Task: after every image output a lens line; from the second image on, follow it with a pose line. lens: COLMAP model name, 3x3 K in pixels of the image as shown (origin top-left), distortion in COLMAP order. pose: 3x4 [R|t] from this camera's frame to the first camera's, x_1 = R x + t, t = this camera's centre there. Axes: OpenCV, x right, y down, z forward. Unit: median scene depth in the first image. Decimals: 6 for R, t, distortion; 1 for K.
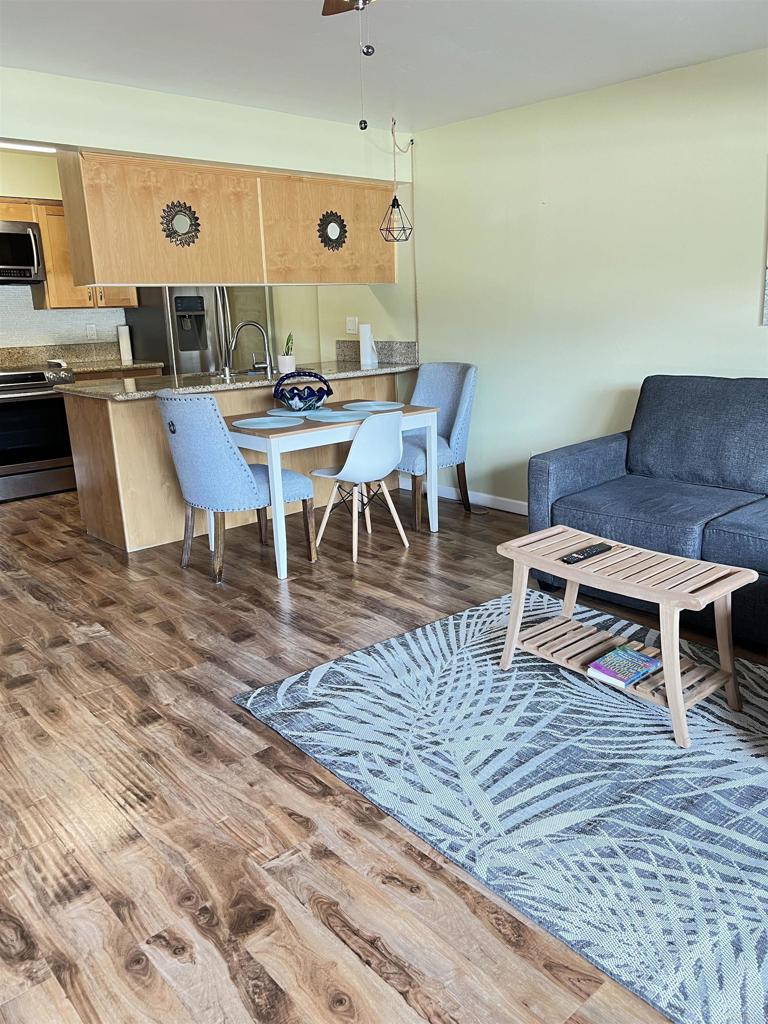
lens RADIAL K [[762.8, 0, 382.8], [0, 762.8, 506.2], [0, 0, 1]] dist [0.071630, -0.089002]
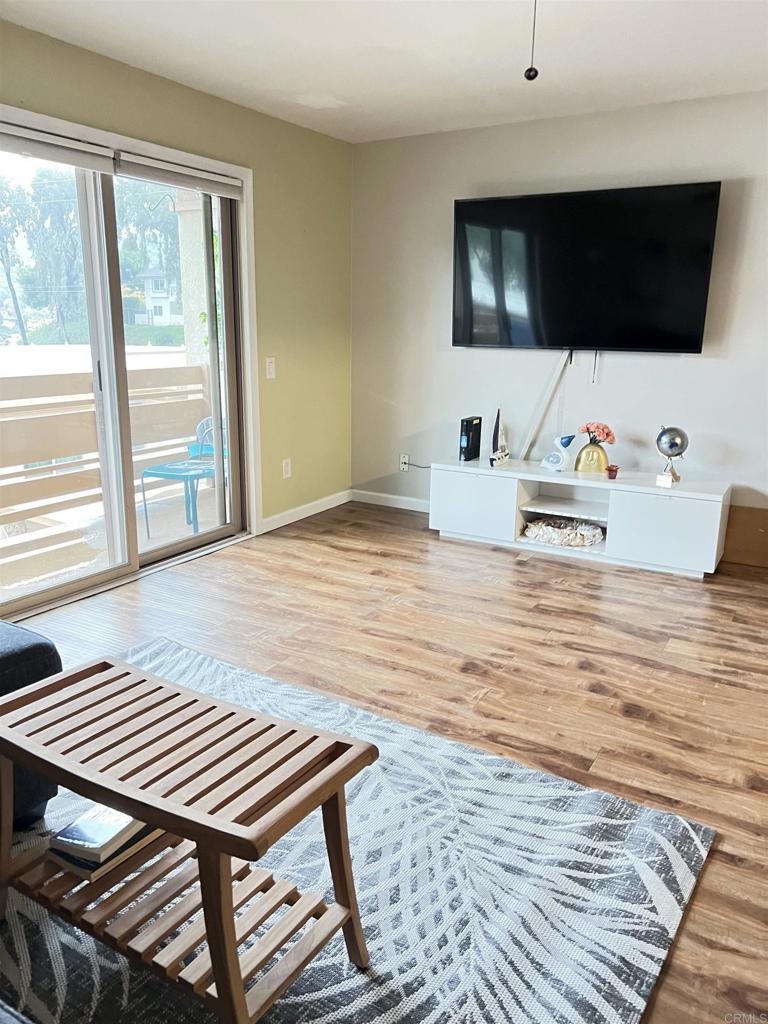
lens RADIAL K [[752.4, 0, 368.8], [0, 752.4, 513.2], [0, 0, 1]] dist [0.007285, -0.095225]
pose [[-0.958635, 0.082473, -0.272429, 0.333230], [-0.060224, 0.876665, 0.477316, -0.384138], [0.278195, 0.473979, -0.835435, 1.558202]]
